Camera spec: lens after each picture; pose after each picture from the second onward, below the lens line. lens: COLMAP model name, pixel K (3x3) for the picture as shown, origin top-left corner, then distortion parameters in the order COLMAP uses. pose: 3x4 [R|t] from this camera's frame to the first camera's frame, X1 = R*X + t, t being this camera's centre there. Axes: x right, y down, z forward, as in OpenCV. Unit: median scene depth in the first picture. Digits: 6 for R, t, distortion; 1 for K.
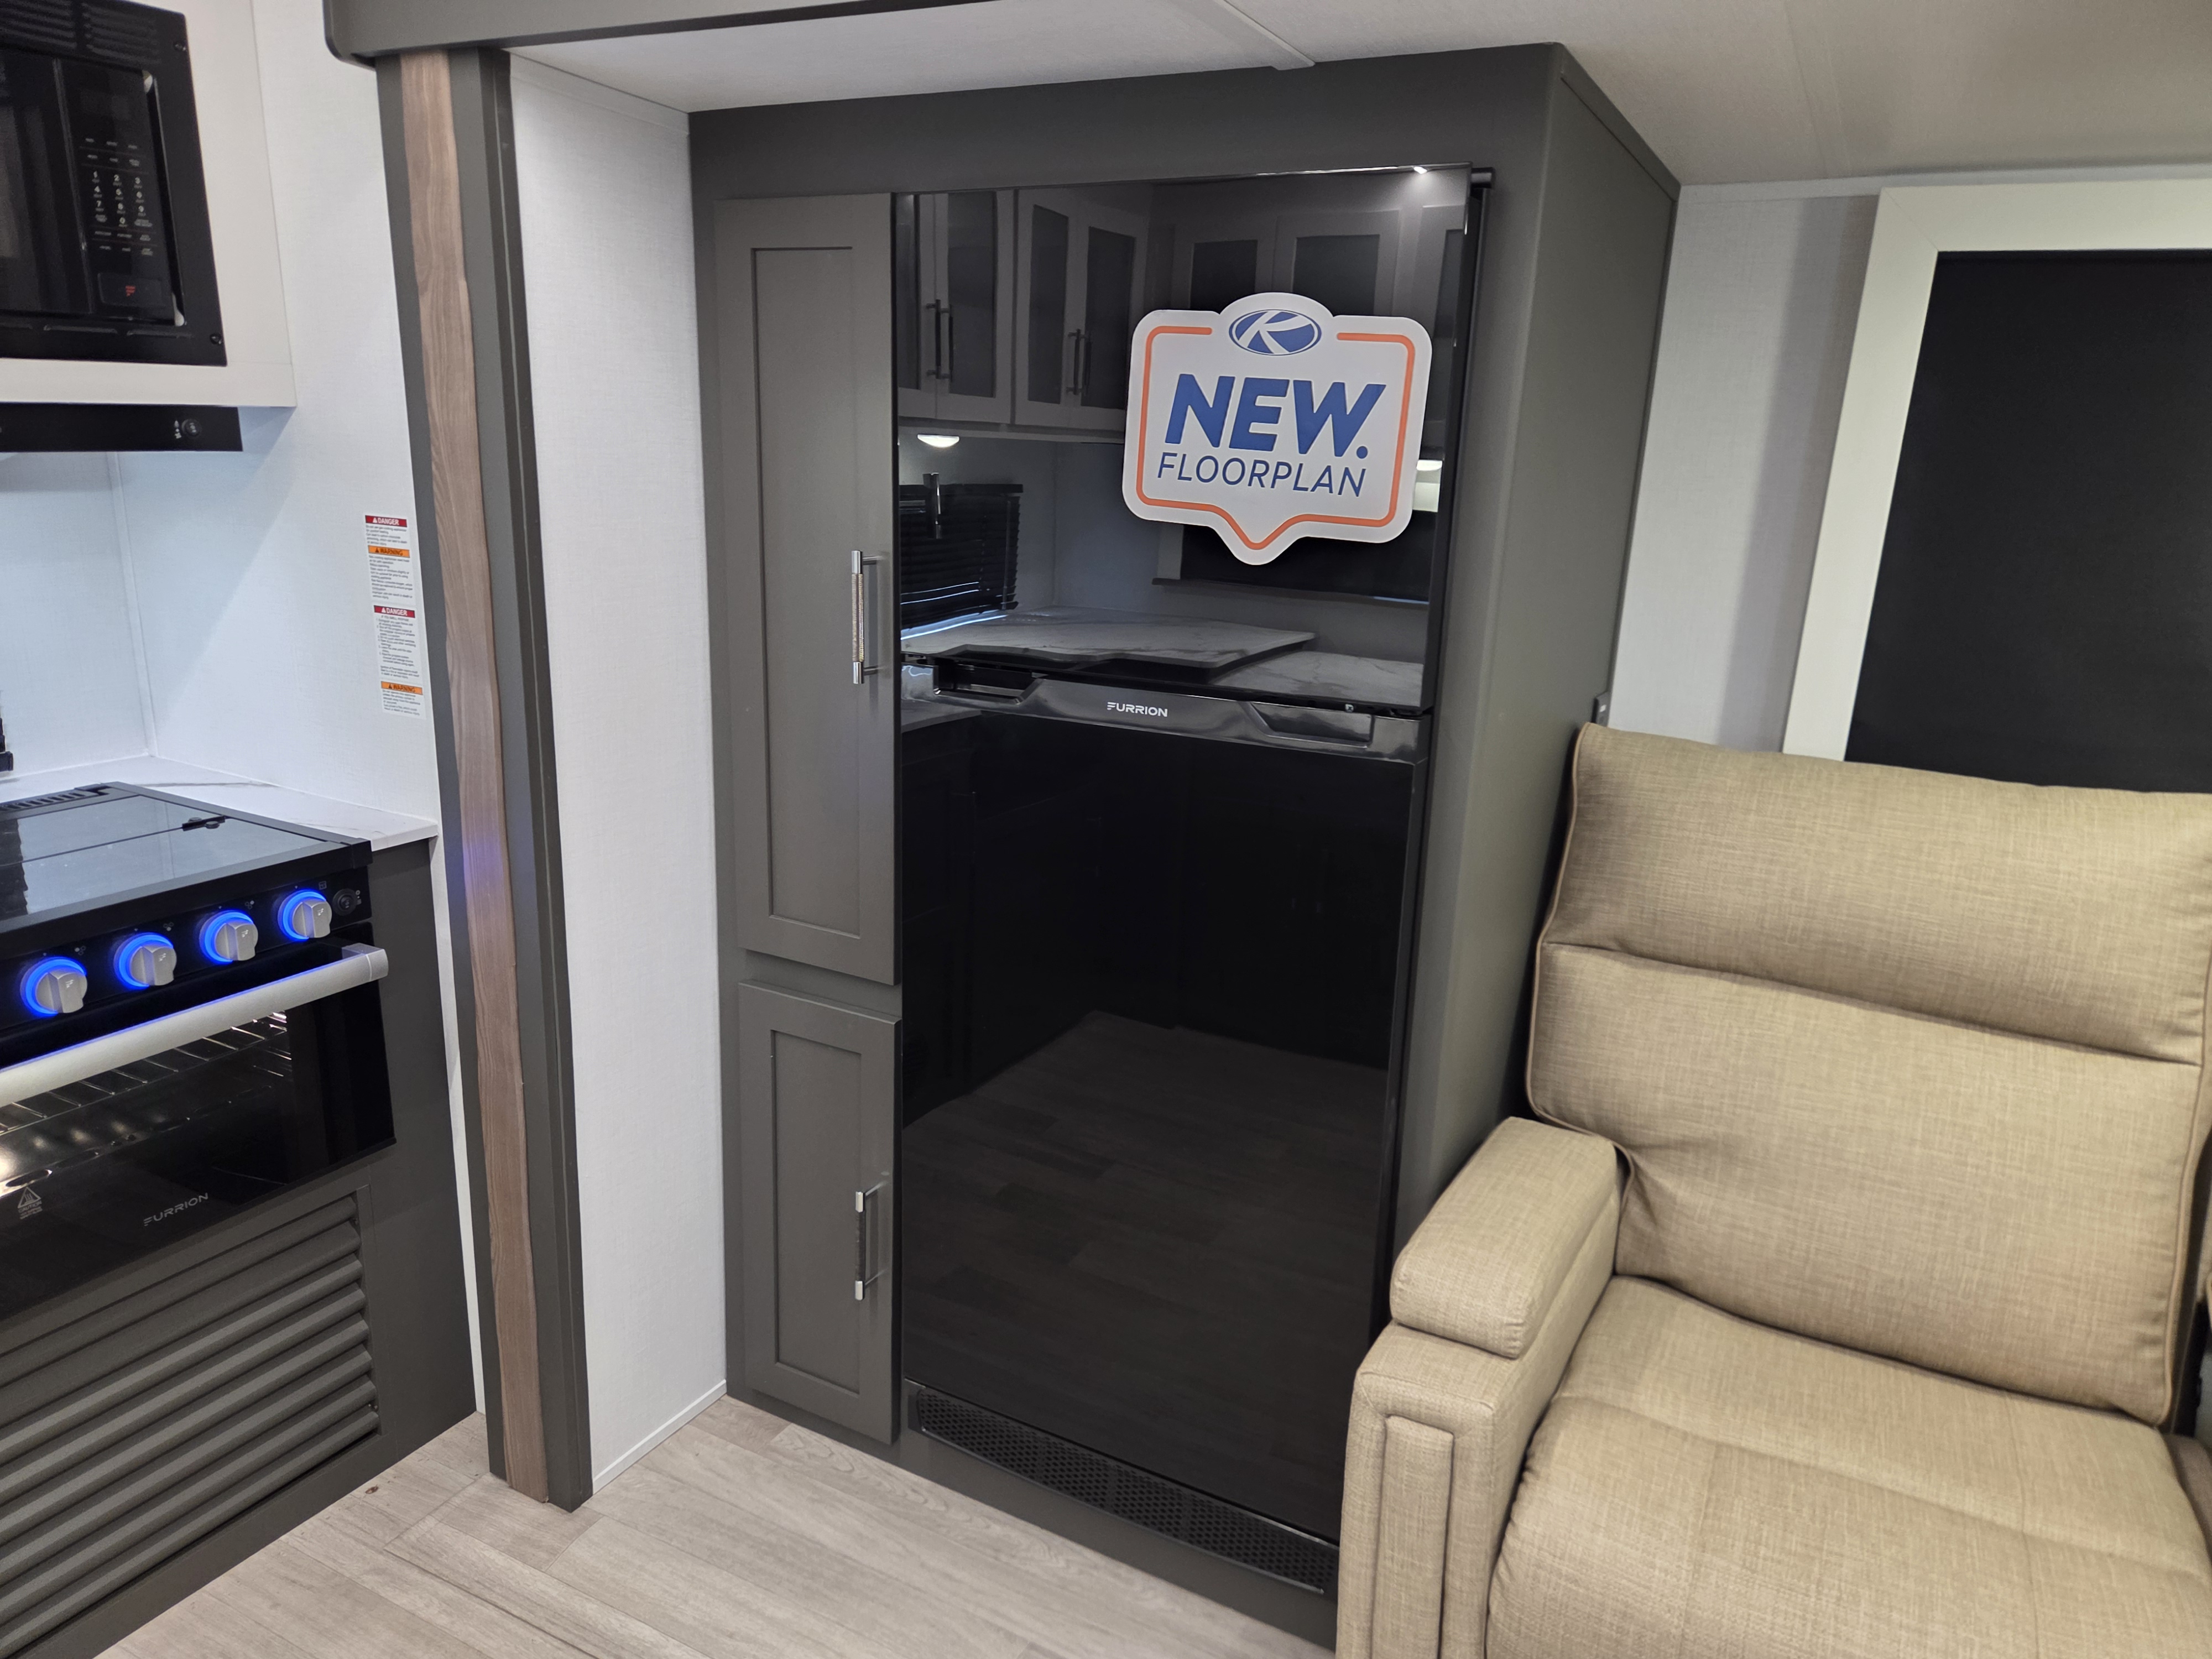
lens RADIAL K [[1499.3, 0, 1106.0], [0, 1499.3, 829.5], [0, 0, 1]] dist [0.072932, -0.072164]
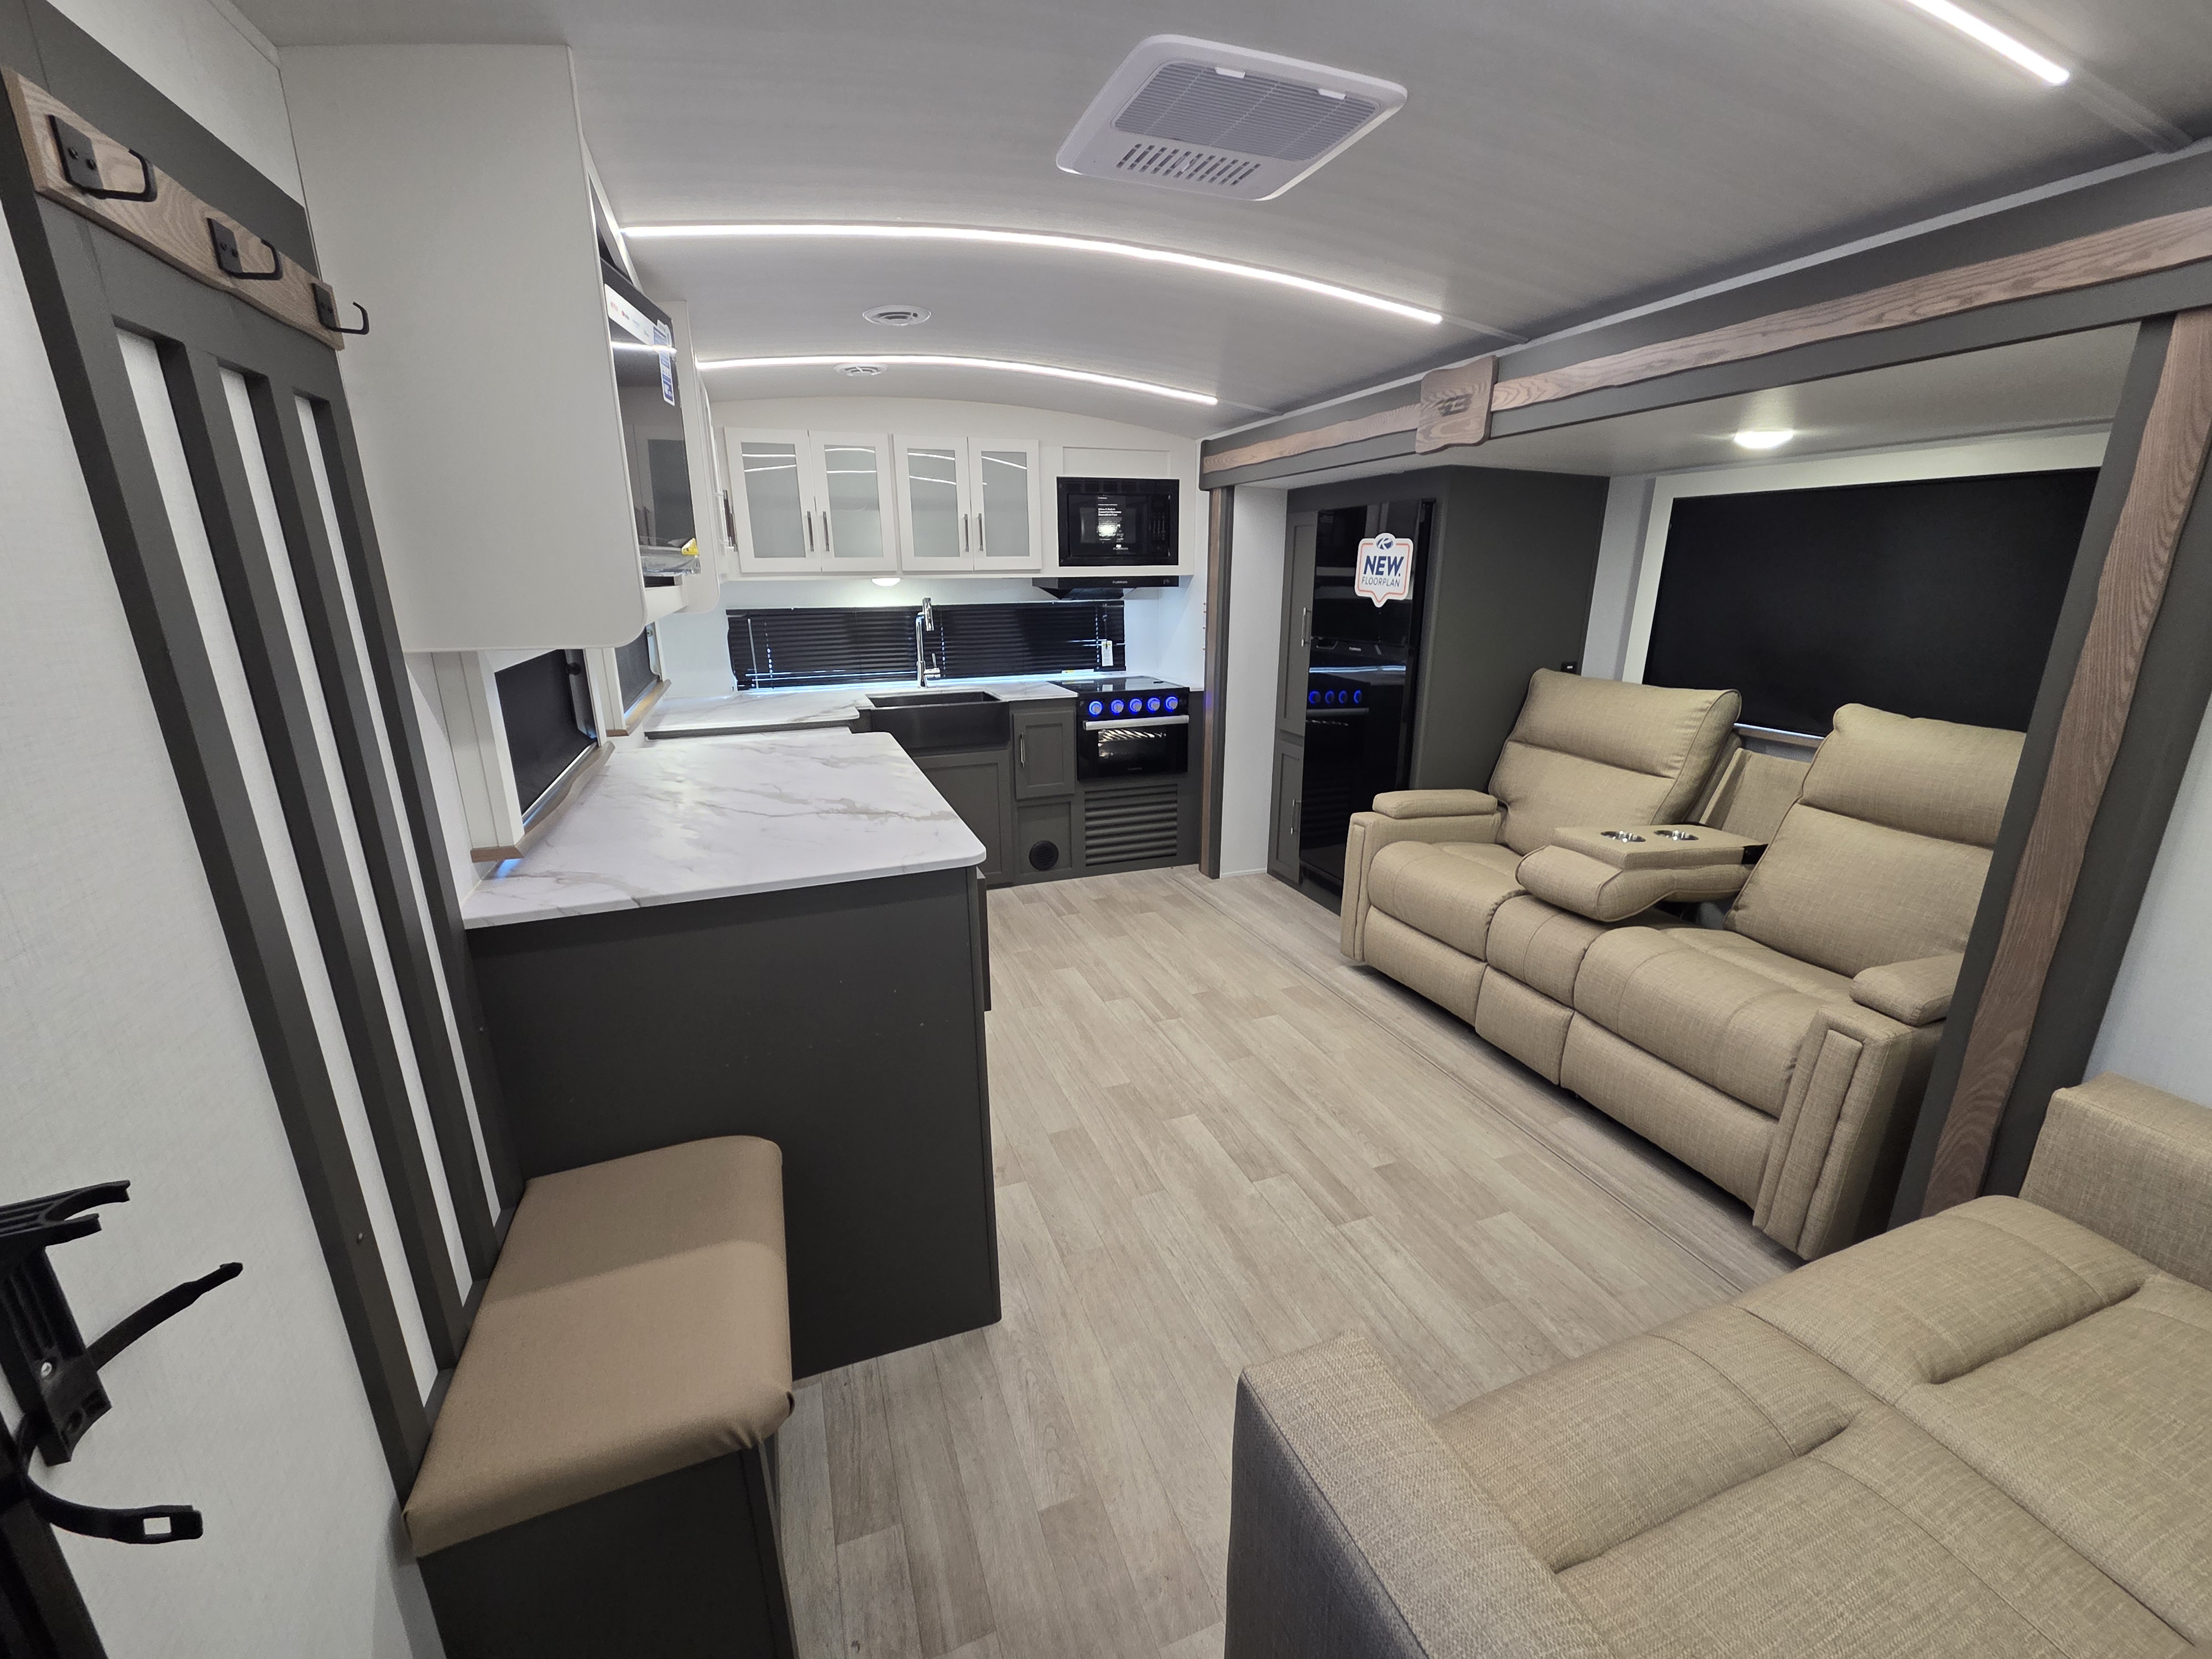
lens RADIAL K [[880.1, 0, 1106.0], [0, 880.1, 829.5], [0, 0, 1]] dist [-0.003196, -0.000432]
pose [[0.752338, 0.150127, -0.641444, 0.885927], [-0.146360, 0.987444, 0.059443, 0.276298], [0.642314, 0.049160, 0.764864, -0.869271]]
